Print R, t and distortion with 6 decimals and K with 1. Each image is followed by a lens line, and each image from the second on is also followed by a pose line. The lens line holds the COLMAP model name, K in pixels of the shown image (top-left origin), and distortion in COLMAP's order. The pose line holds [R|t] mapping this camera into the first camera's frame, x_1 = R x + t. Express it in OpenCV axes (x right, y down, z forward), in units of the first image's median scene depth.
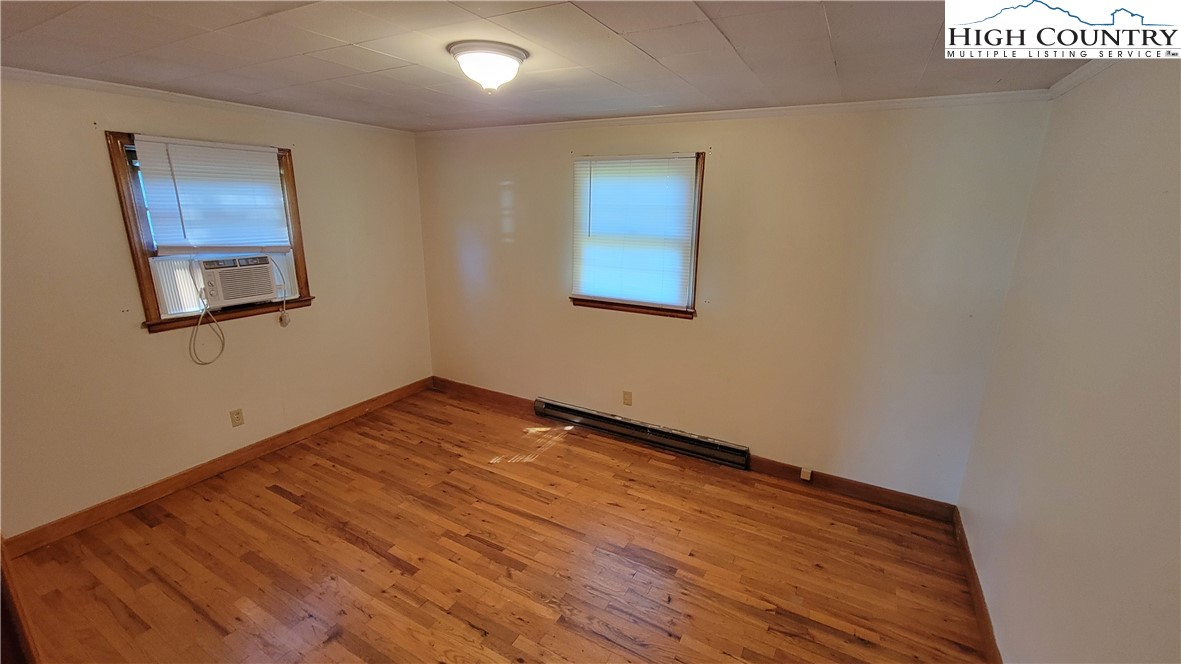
lens RADIAL K [[482.1, 0, 593.8], [0, 482.1, 334.4], [0, 0, 1]] dist [-0.003419, -0.000173]
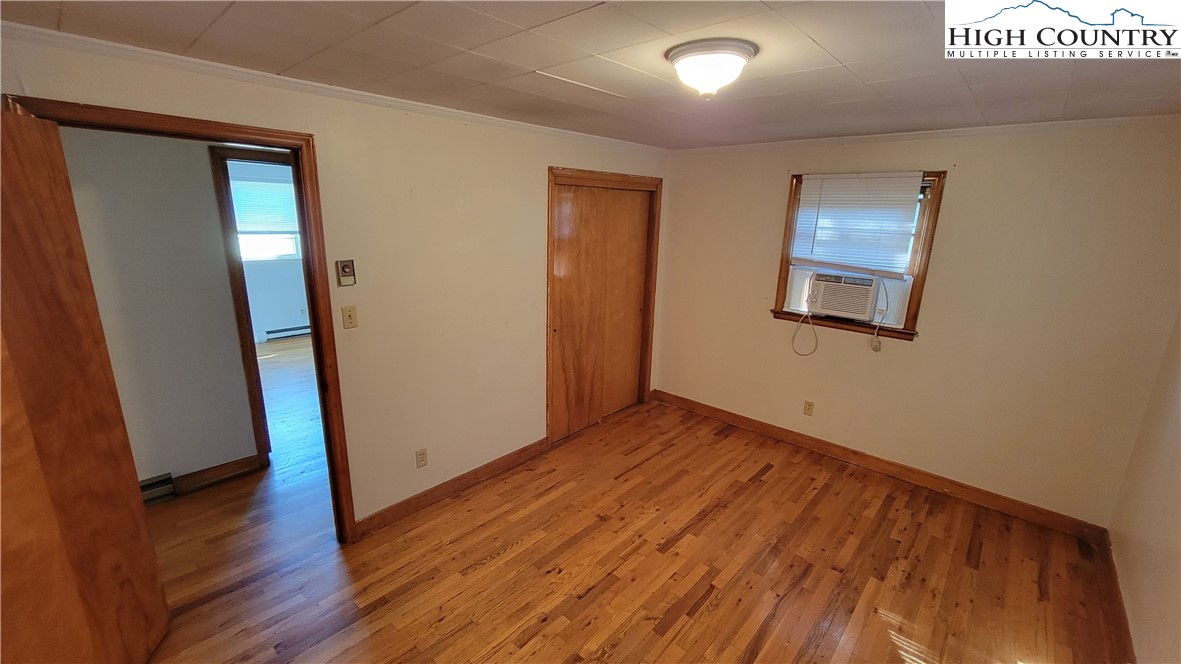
lens RADIAL K [[482.1, 0, 593.8], [0, 482.1, 334.4], [0, 0, 1]] dist [-0.003419, -0.000173]
pose [[-0.219696, 0.219912, -0.950459, 0.499786], [-0.286285, 0.916835, 0.278306, -0.188603], [0.932617, 0.333245, -0.138468, 0.696602]]
